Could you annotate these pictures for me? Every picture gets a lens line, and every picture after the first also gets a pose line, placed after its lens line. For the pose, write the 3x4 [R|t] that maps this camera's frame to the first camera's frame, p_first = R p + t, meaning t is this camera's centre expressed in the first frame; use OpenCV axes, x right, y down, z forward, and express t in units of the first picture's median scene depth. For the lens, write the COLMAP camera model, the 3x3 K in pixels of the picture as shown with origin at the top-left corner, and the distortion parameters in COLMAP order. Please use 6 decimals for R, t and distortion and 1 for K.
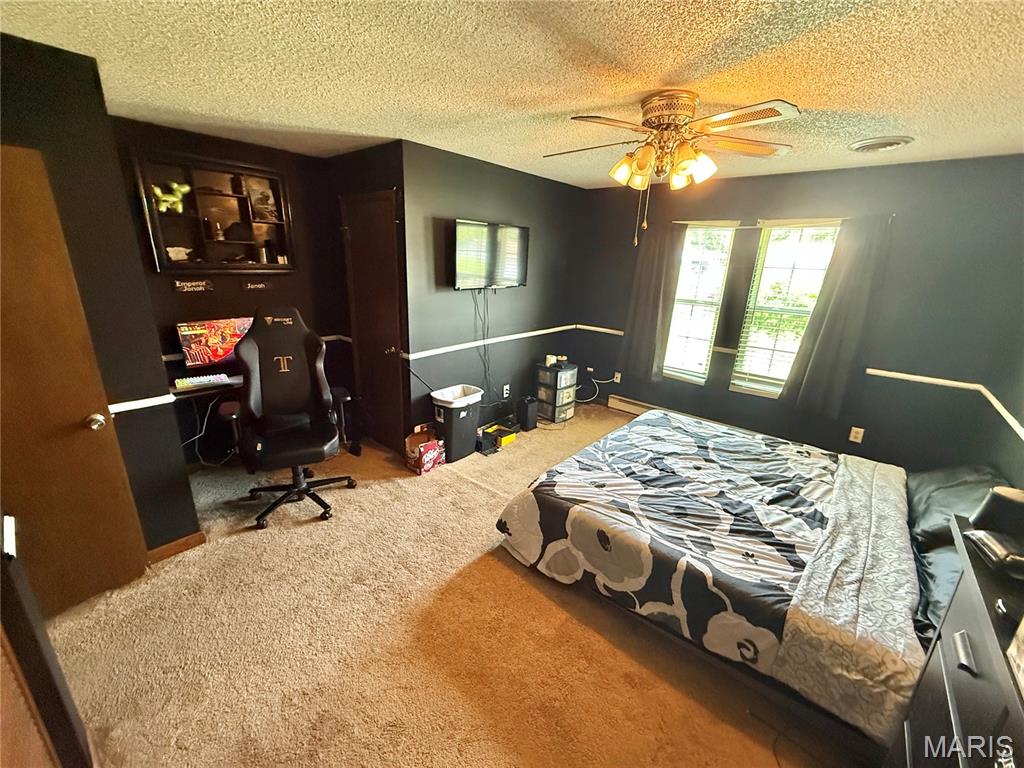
lens RADIAL K [[408.2, 0, 509.2], [0, 408.2, 385.1], [0, 0, 1]] dist [-0.000527, 0.000407]
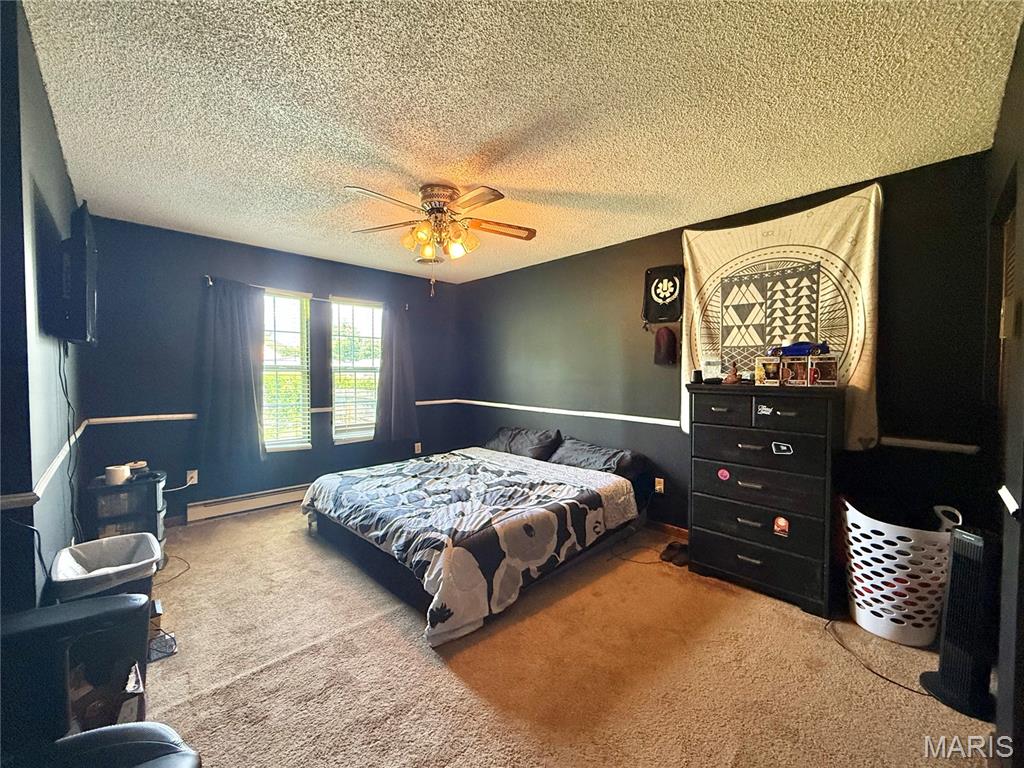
lens RADIAL K [[408.2, 0, 509.0], [0, 408.2, 384.1], [0, 0, 1]] dist [-0.000527, 0.000407]
pose [[0.097068, -0.064658, 0.993175, -0.708142], [0.295744, 0.954688, 0.033248, -0.063002], [-0.950323, 0.290499, 0.111792, 0.613636]]
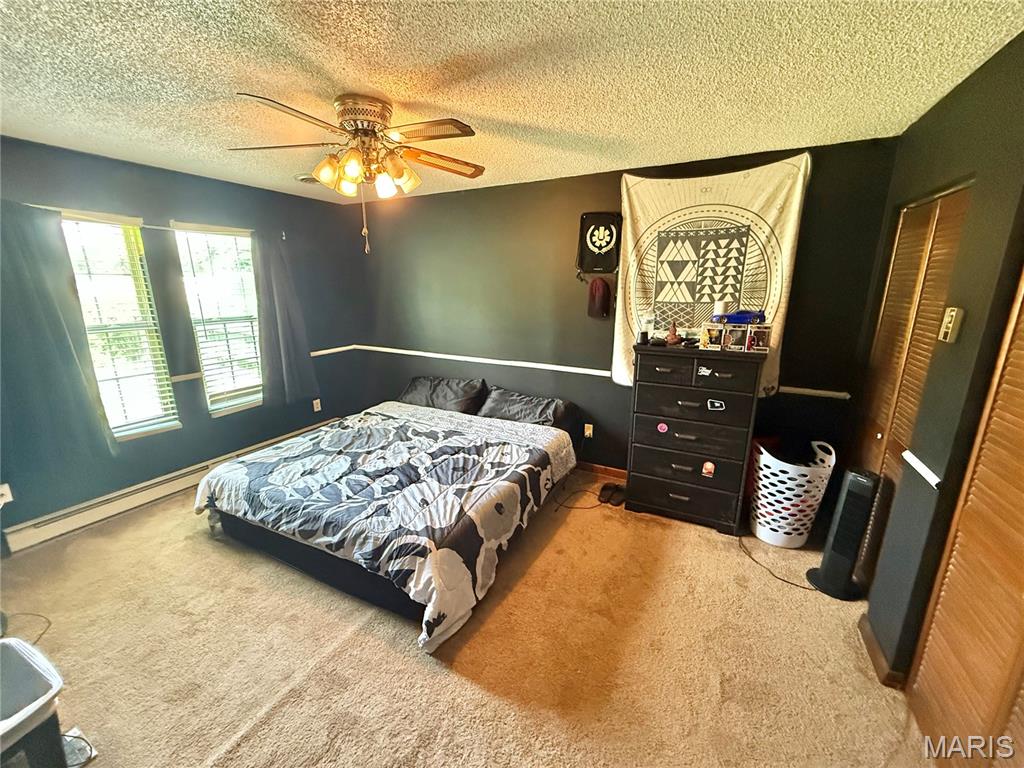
lens RADIAL K [[408.2, 0, 509.3], [0, 408.2, 384.4], [0, 0, 1]] dist [-0.000527, 0.000407]
pose [[-0.224522, -0.269031, 0.936596, -0.587669], [0.283183, 0.901643, 0.326876, -0.238333], [-0.932415, 0.338619, -0.126254, 0.768590]]
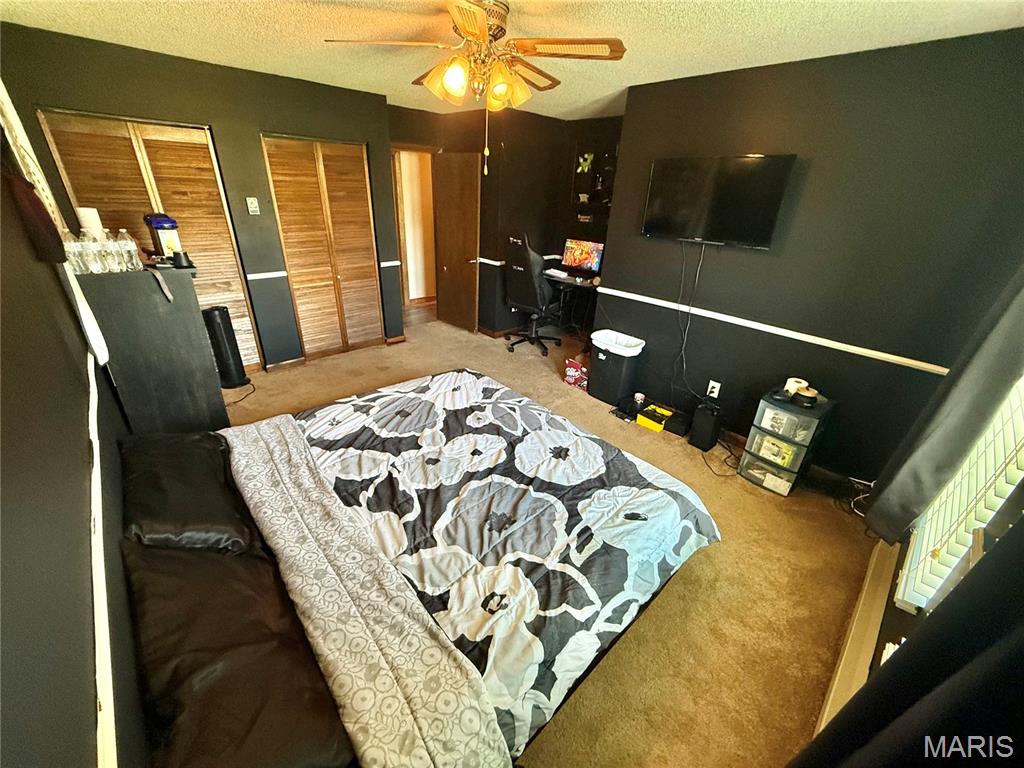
lens RADIAL K [[408.2, 0, 506.5], [0, 408.2, 383.1], [0, 0, 1]] dist [-0.000527, 0.000407]
pose [[-0.113345, 0.398268, -0.910239, 1.167582], [-0.341638, 0.844657, 0.412114, -0.285091], [0.932972, 0.357684, 0.040326, 0.989514]]
